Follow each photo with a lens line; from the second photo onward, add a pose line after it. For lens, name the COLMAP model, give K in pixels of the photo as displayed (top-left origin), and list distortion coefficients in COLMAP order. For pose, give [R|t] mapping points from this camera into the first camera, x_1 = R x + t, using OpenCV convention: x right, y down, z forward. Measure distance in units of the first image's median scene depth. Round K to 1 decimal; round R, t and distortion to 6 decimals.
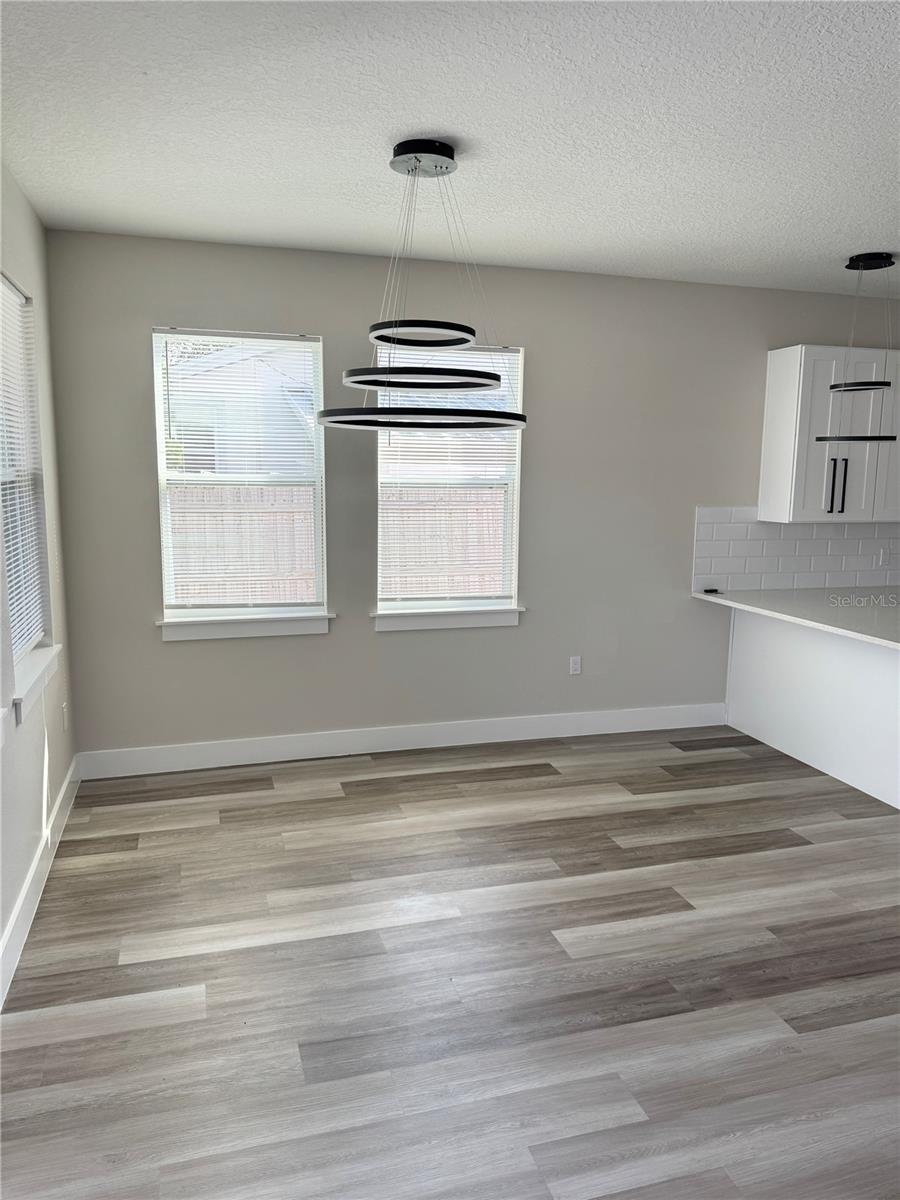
lens RADIAL K [[835.2, 0, 446.2], [0, 835.2, 596.0], [0, 0, 1]] dist [-0.023335, -0.003075]
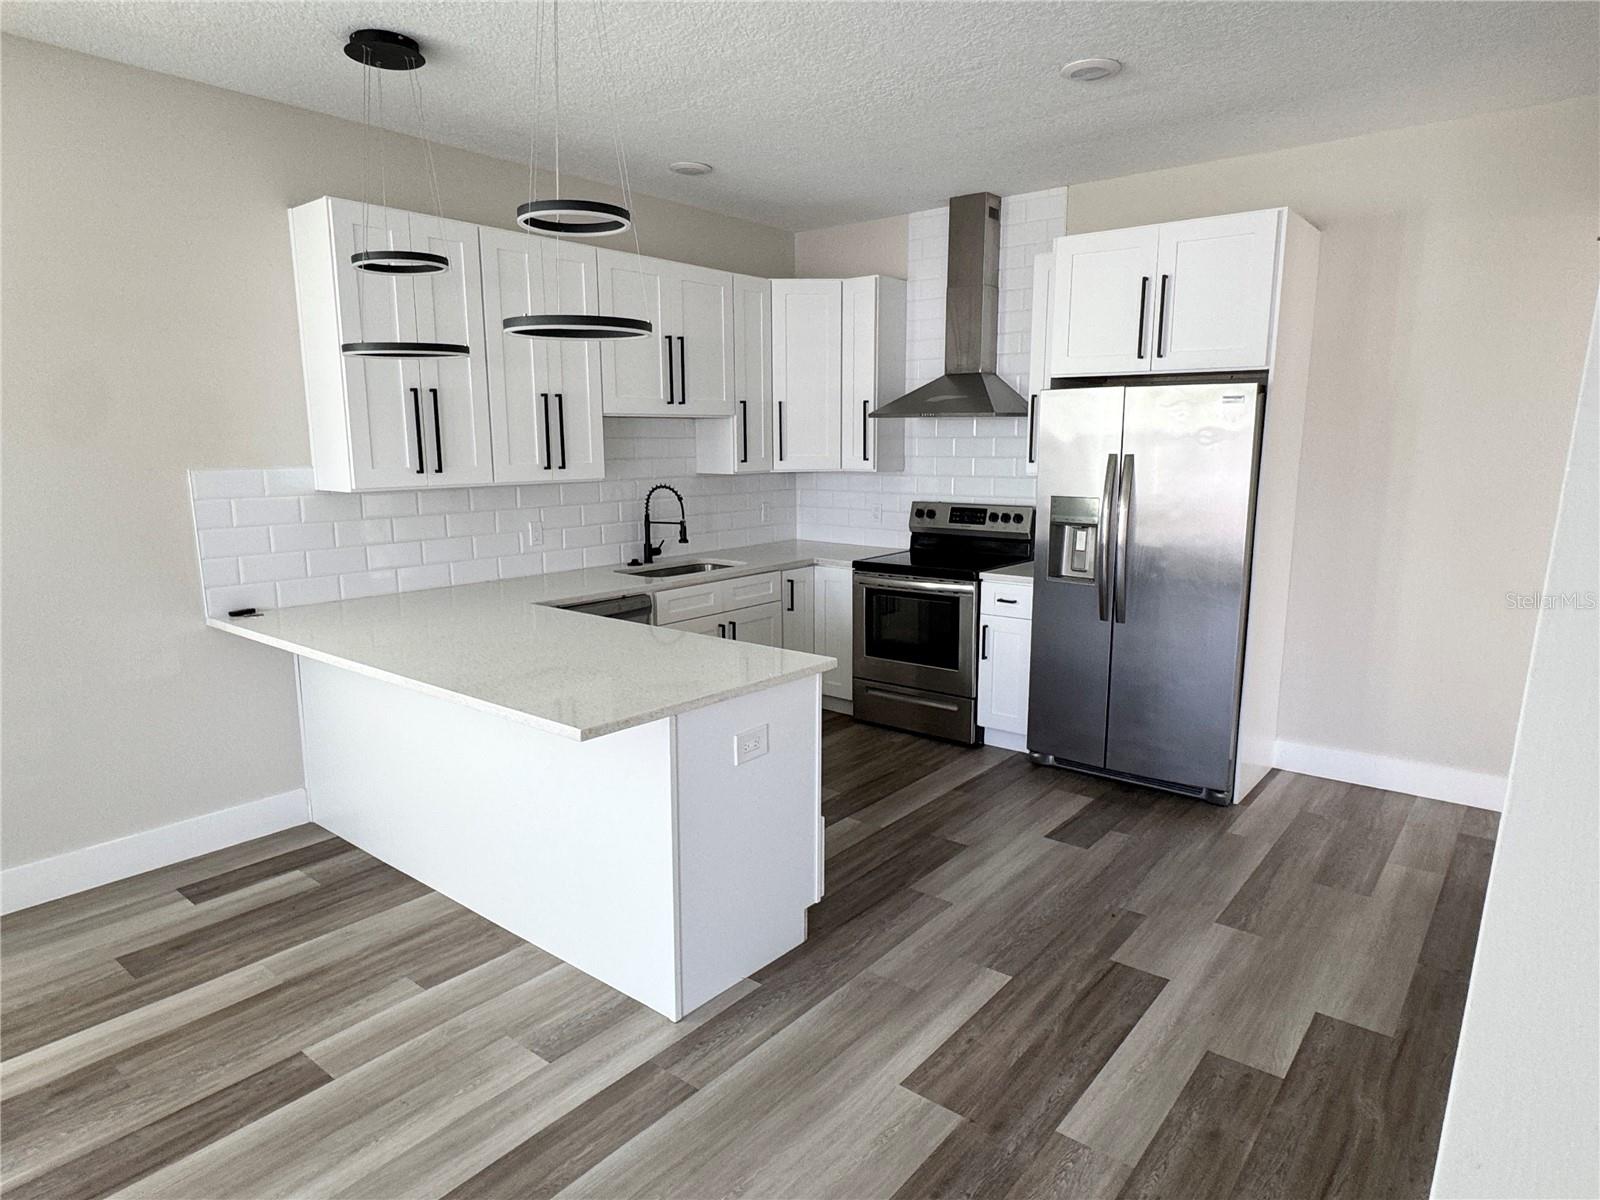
lens RADIAL K [[972.8, 0, 802.6], [0, 972.8, 603.5], [0, 0, 1]] dist [0.006308, 0.000887]
pose [[0.821858, -0.120251, 0.556857, 0.295491], [0.102414, 0.992731, 0.063226, -0.017726], [-0.560412, 0.005067, 0.828199, 0.226421]]
